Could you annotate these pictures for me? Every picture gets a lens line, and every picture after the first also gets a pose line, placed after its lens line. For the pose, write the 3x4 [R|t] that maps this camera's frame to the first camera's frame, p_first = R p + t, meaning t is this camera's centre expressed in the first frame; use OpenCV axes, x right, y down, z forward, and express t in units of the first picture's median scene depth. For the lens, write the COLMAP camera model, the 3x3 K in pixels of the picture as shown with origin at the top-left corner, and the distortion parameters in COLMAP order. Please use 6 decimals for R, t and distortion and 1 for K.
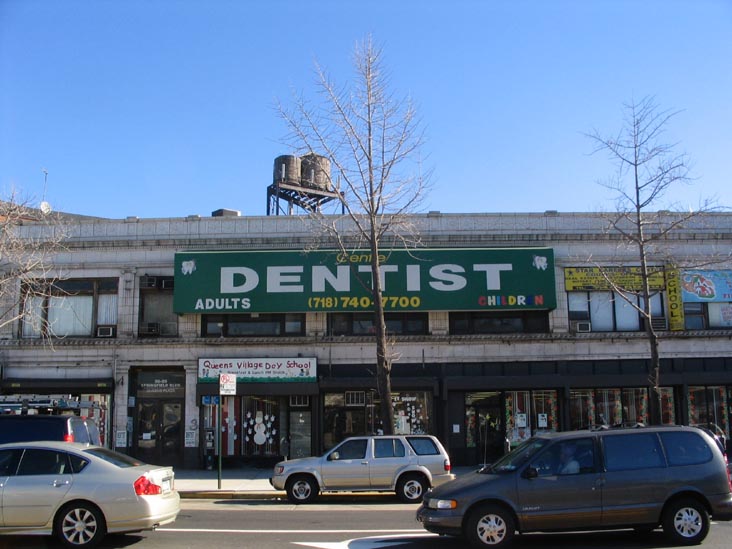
lens RADIAL K [[784.6, 0, 363.3], [0, 784.6, 276.1], [0, 0, 1]] dist [-0.107092, 0.000000]
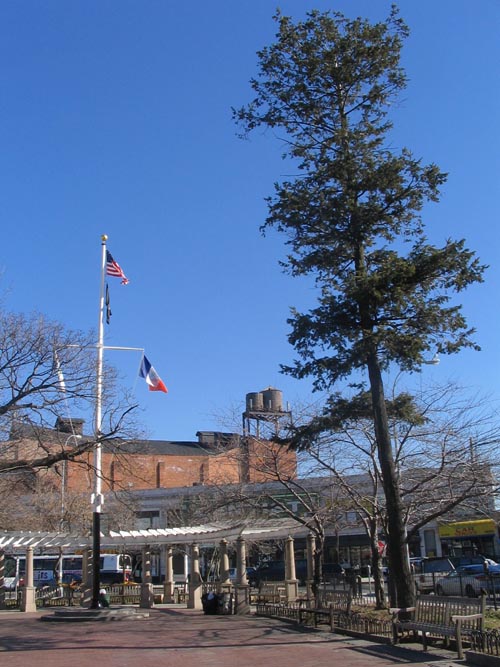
lens RADIAL K [[714.9, 0, 250.0], [0, 714.9, 333.9], [0, 0, 1]] dist [-0.107092, 0.000000]
pose [[0.984222, -0.070567, -0.162255, 0.429642], [0.050345, 0.990811, -0.125532, -0.263821], [0.169623, 0.115383, 0.978731, -1.395853]]
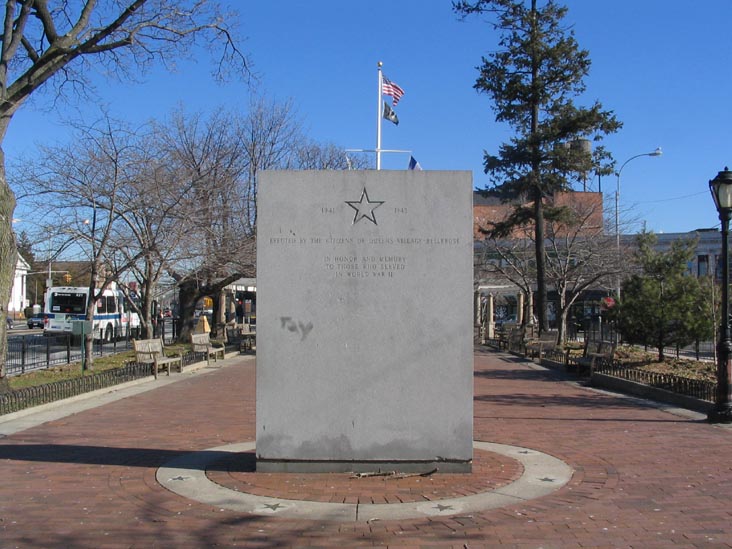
lens RADIAL K [[784.6, 0, 366.0], [0, 784.6, 273.8], [0, 0, 1]] dist [-0.107092, 0.000000]
pose [[0.902746, 0.008591, -0.430088, 1.965558], [0.052049, 0.990274, 0.129030, -0.756929], [0.427013, -0.138867, 0.893519, -4.013654]]
